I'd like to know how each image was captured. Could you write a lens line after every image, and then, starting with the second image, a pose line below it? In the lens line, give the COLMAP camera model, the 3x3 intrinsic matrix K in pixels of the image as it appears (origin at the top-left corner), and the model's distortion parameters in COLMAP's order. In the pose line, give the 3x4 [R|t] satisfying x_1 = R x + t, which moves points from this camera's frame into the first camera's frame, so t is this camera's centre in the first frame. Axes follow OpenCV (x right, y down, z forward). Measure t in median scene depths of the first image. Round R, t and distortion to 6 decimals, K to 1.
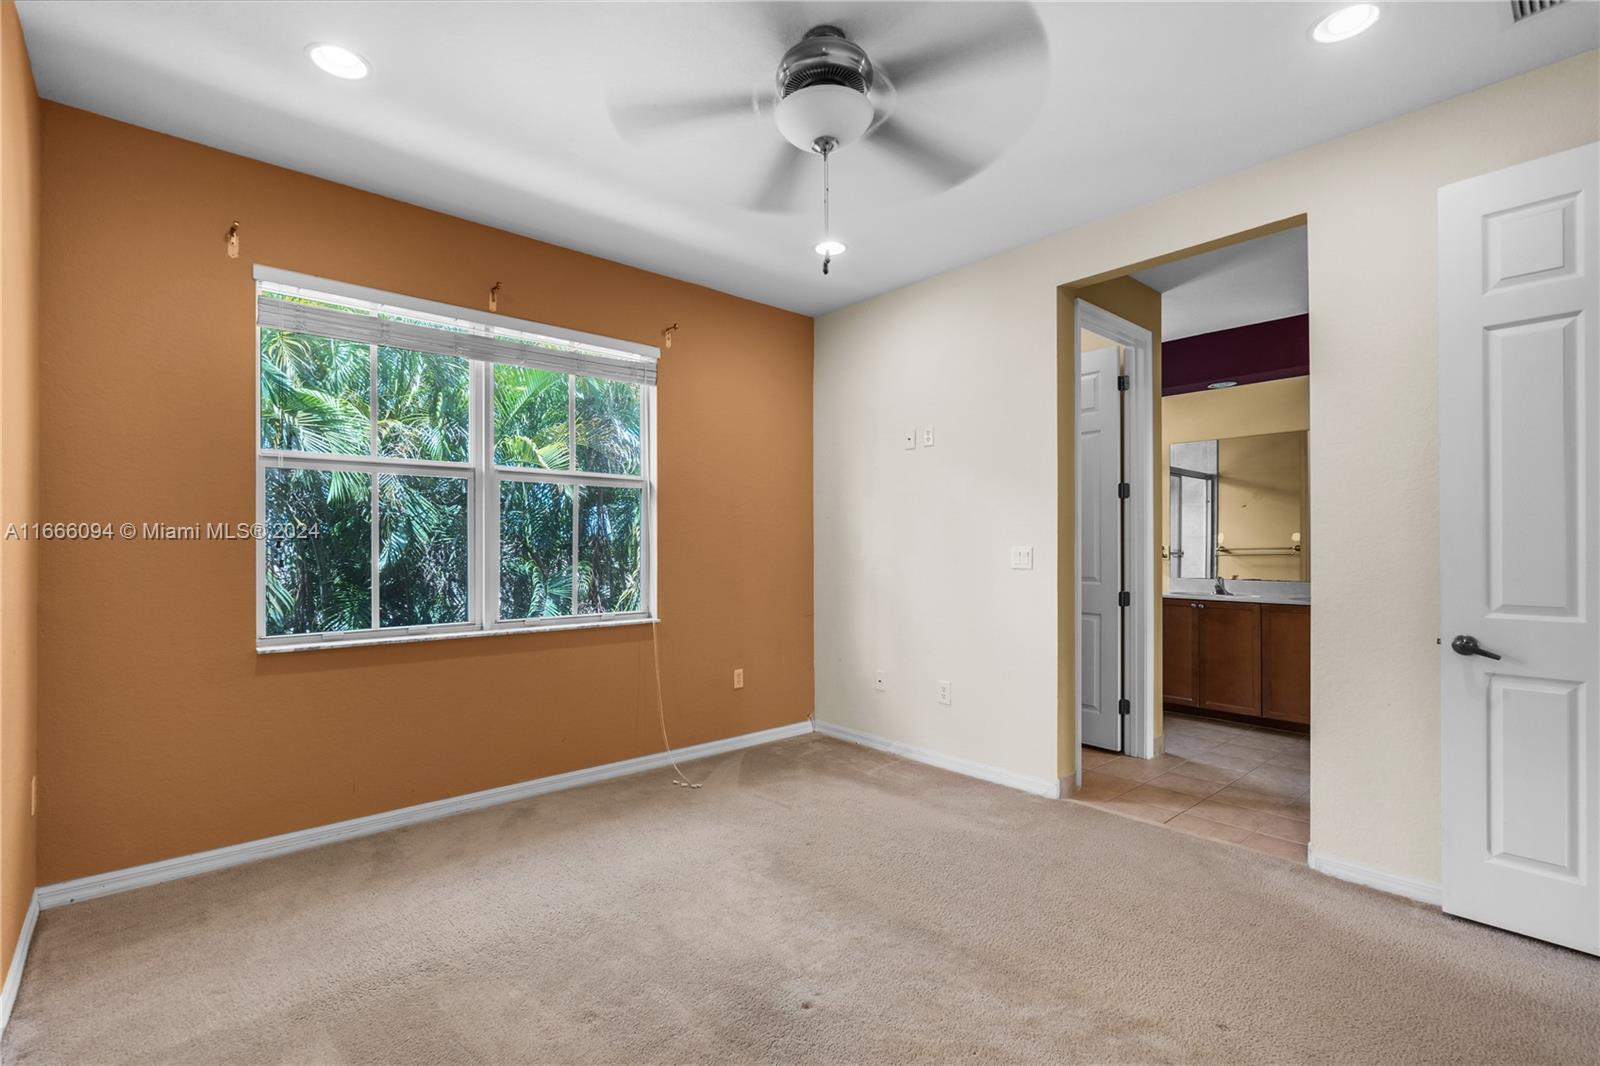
lens RADIAL K [[735.7, 0, 790.7], [0, 735.7, 544.5], [0, 0, 1]] dist [0.001029, 0.000609]
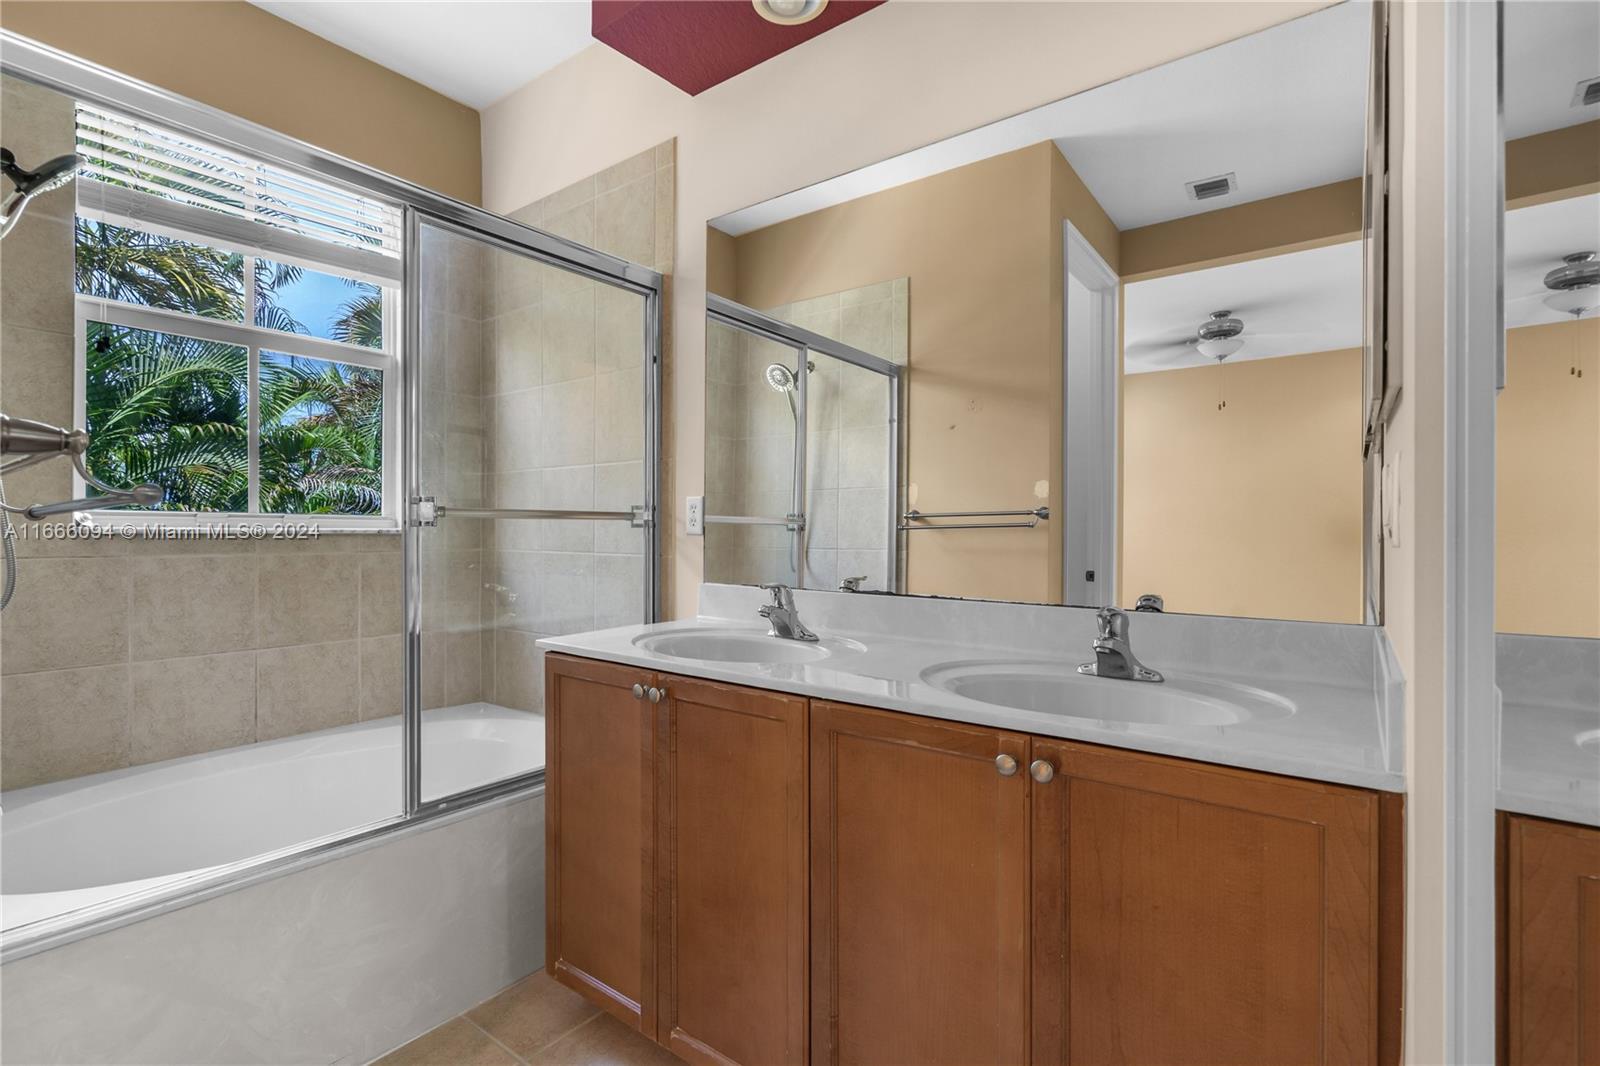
lens RADIAL K [[735.7, 0, 802.5], [0, 735.7, 536.9], [0, 0, 1]] dist [0.001029, 0.000609]
pose [[0.979950, 0.003214, 0.199217, 0.522868], [-0.005781, 0.999908, 0.012306, 0.018706], [-0.199159, -0.013211, 0.979878, 0.670430]]
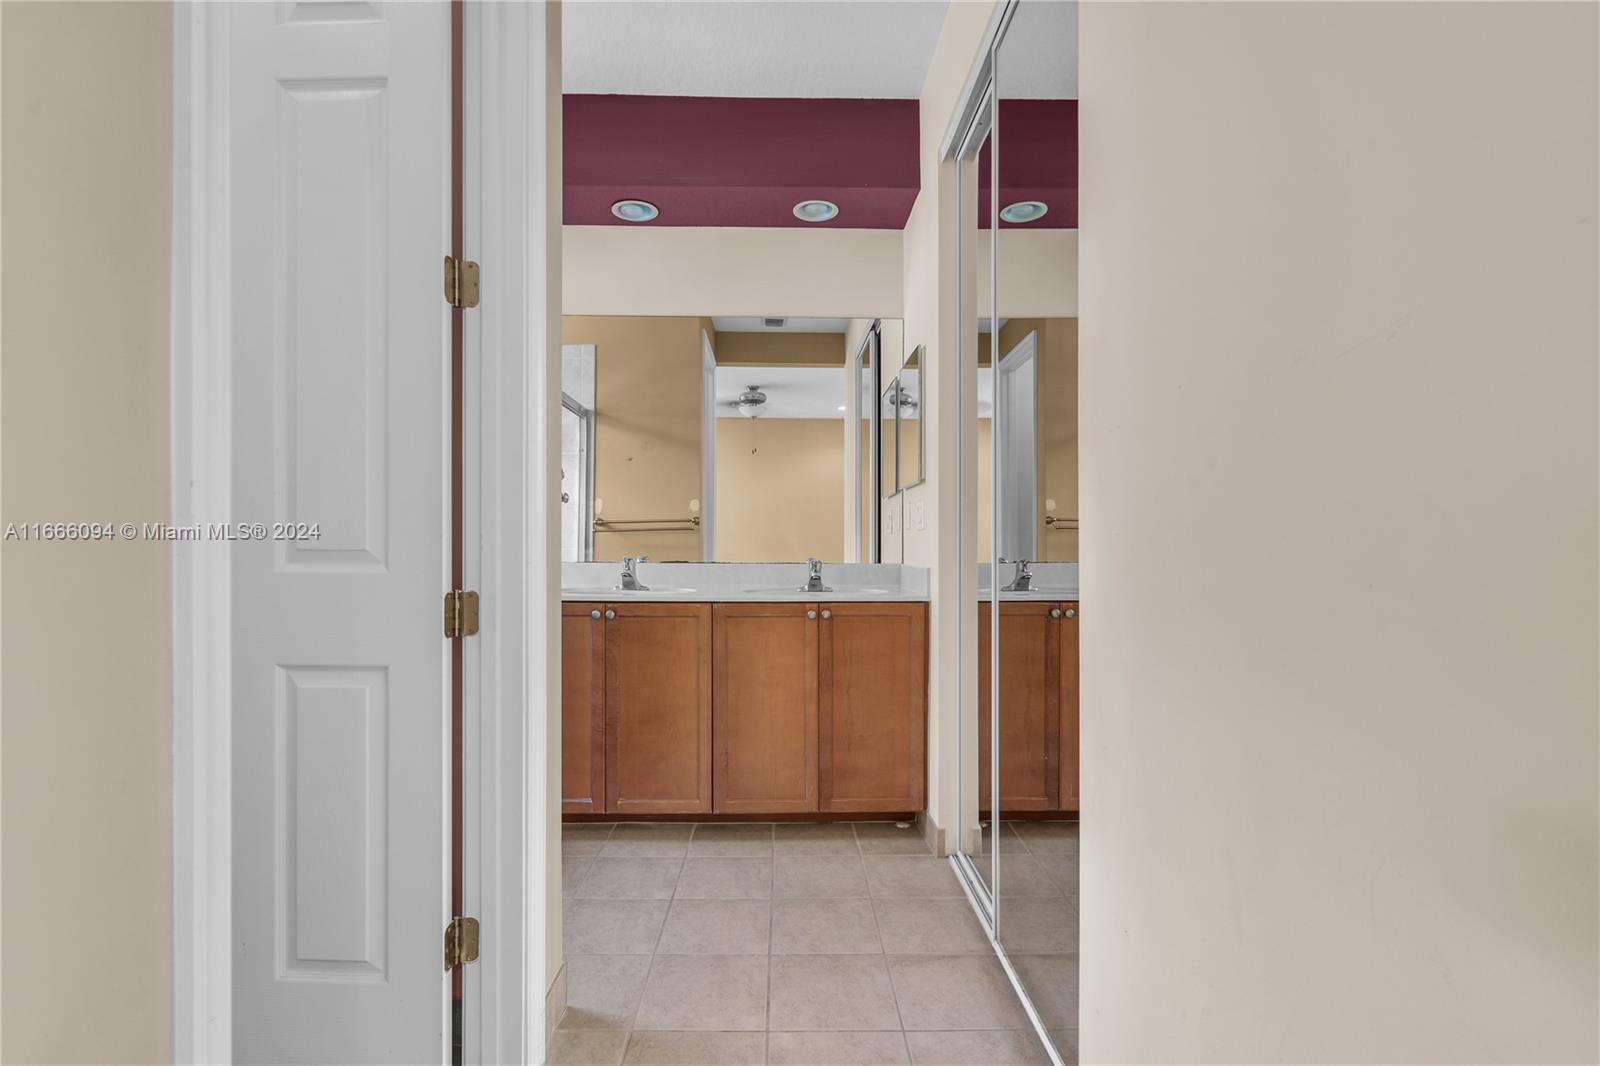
lens RADIAL K [[735.7, 0, 800.2], [0, 735.7, 552.2], [0, 0, 1]] dist [0.001029, 0.000609]
pose [[0.644802, -0.002282, 0.764346, 0.240103], [-0.006995, 0.999936, 0.008886, 0.033643], [-0.764318, -0.011076, 0.644745, 0.539895]]
